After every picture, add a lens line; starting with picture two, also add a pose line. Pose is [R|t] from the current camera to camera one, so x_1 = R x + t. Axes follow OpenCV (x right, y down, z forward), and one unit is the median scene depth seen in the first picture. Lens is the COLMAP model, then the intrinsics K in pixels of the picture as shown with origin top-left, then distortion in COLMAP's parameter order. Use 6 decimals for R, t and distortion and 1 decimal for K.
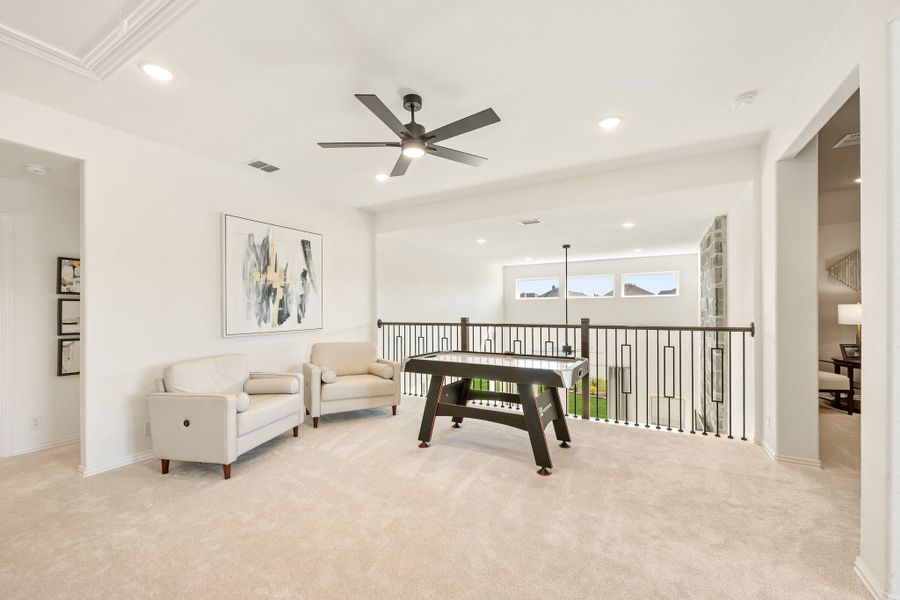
lens RADIAL K [[359.9, 0, 478.3], [0, 359.9, 309.9], [0, 0, 1]] dist [-0.000059, -0.000675]
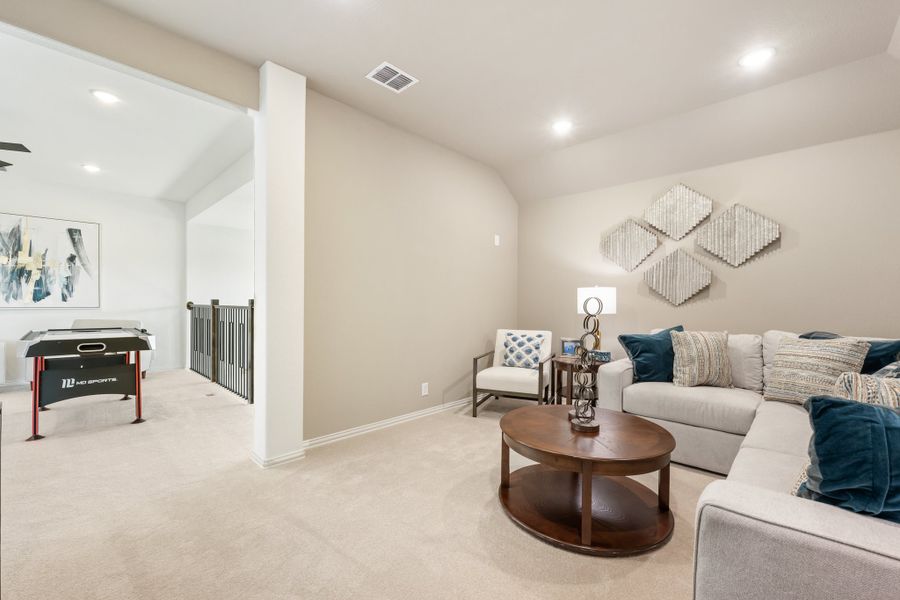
lens RADIAL K [[359.9, 0, 450.4], [0, 359.9, 306.0], [0, 0, 1]] dist [-0.000059, -0.000675]
pose [[0.975023, 0.017172, -0.221438, 1.016139], [-0.015267, 0.999830, 0.010311, 0.022606], [0.221578, -0.006673, 0.975120, 0.164314]]
